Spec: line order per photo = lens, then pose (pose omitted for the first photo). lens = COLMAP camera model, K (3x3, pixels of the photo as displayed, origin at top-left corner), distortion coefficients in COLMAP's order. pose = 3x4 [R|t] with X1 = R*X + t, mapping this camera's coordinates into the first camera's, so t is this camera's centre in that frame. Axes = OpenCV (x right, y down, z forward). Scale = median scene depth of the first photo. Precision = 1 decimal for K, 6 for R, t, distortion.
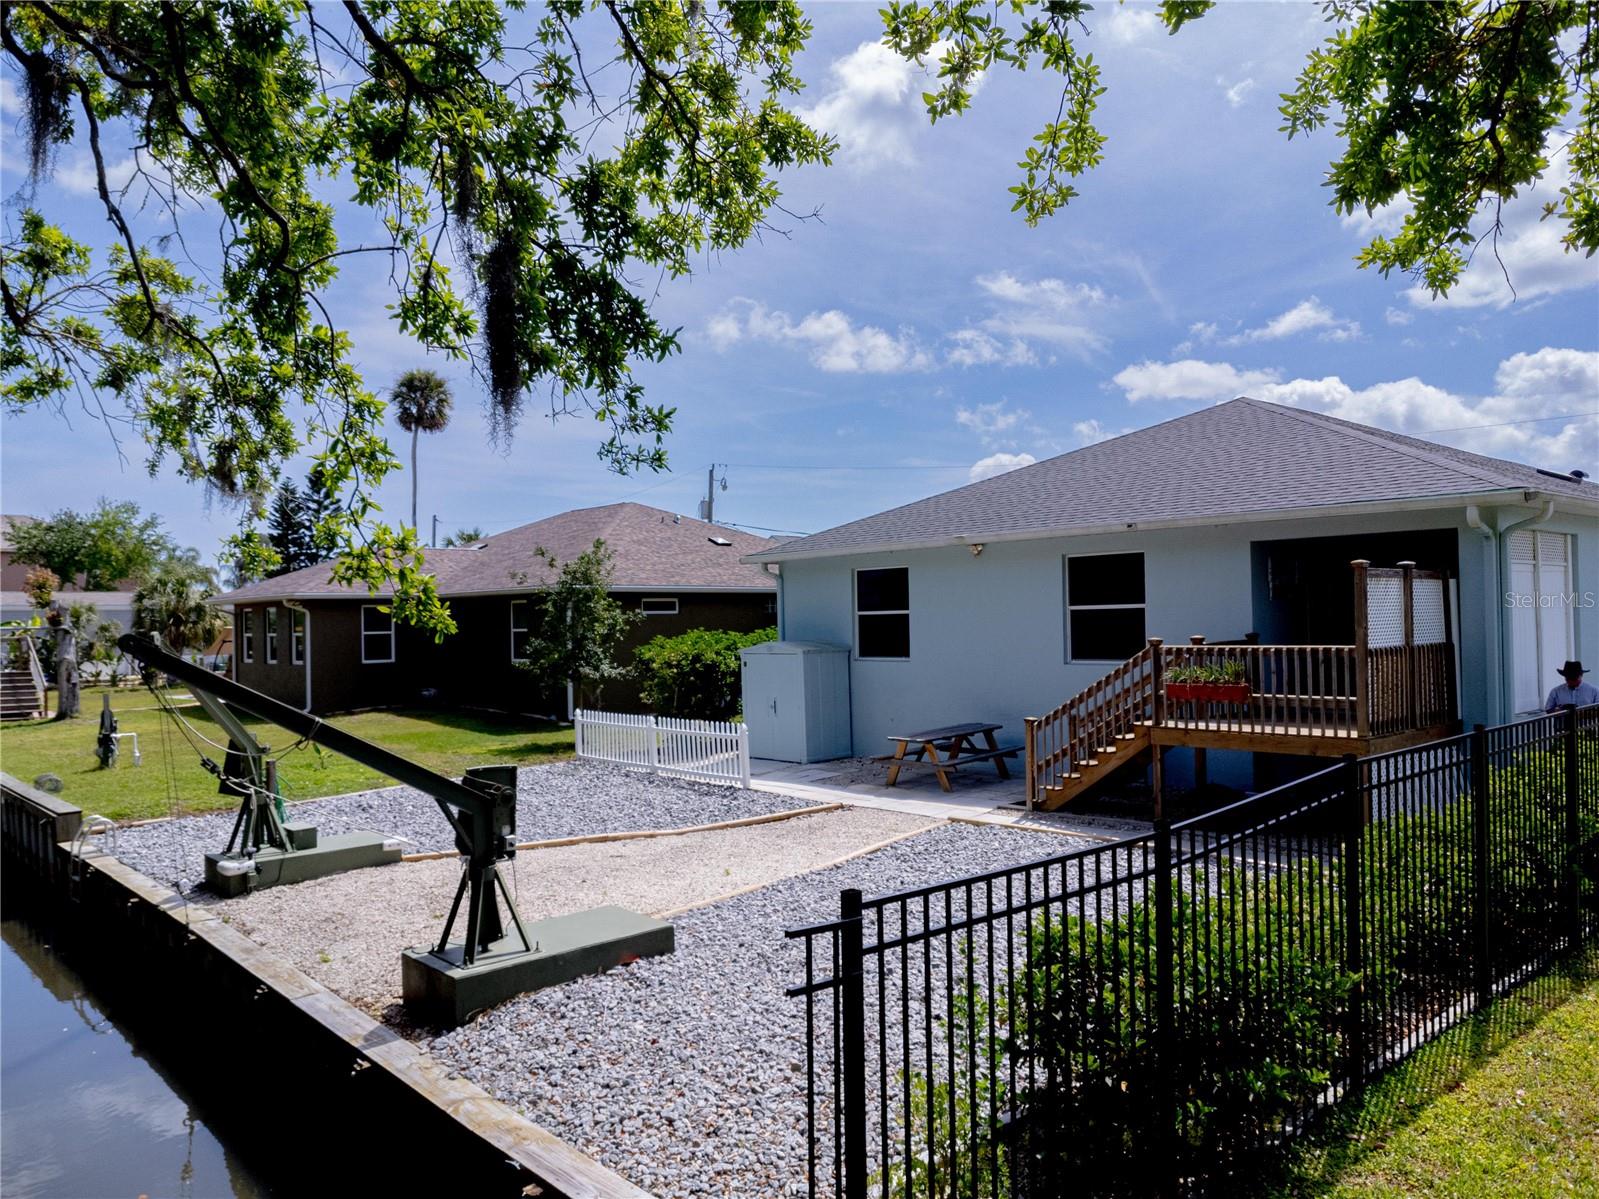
lens RADIAL K [[1151.7, 0, 799.5], [0, 1151.7, 599.5], [0, 0, 1]] dist [0.001695, -0.000891]
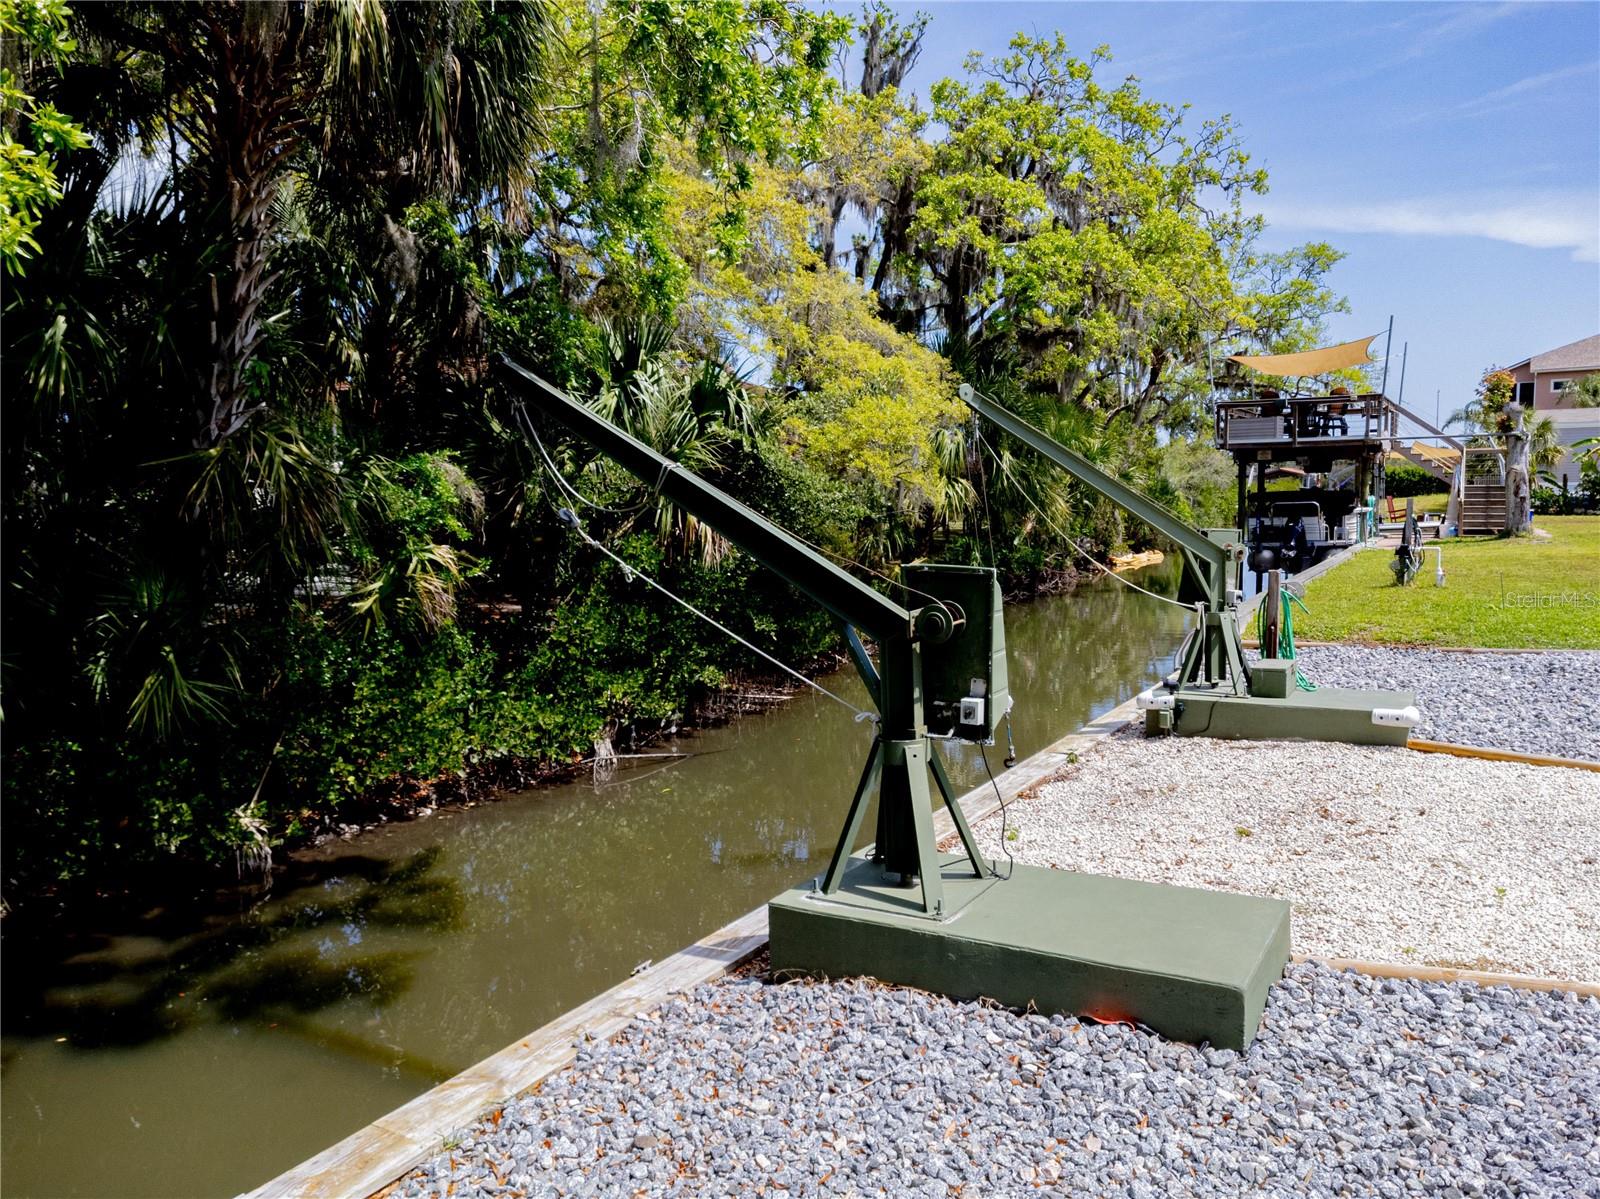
lens RADIAL K [[1141.7, 0, 775.7], [0, 1141.7, 603.4], [0, 0, 1]] dist [0.001709, 0.001092]
pose [[0.257304, 0.099276, -0.961217, 0.157699], [0.044988, 0.992400, 0.114539, 0.064026], [0.965283, -0.072714, 0.250882, 0.523833]]
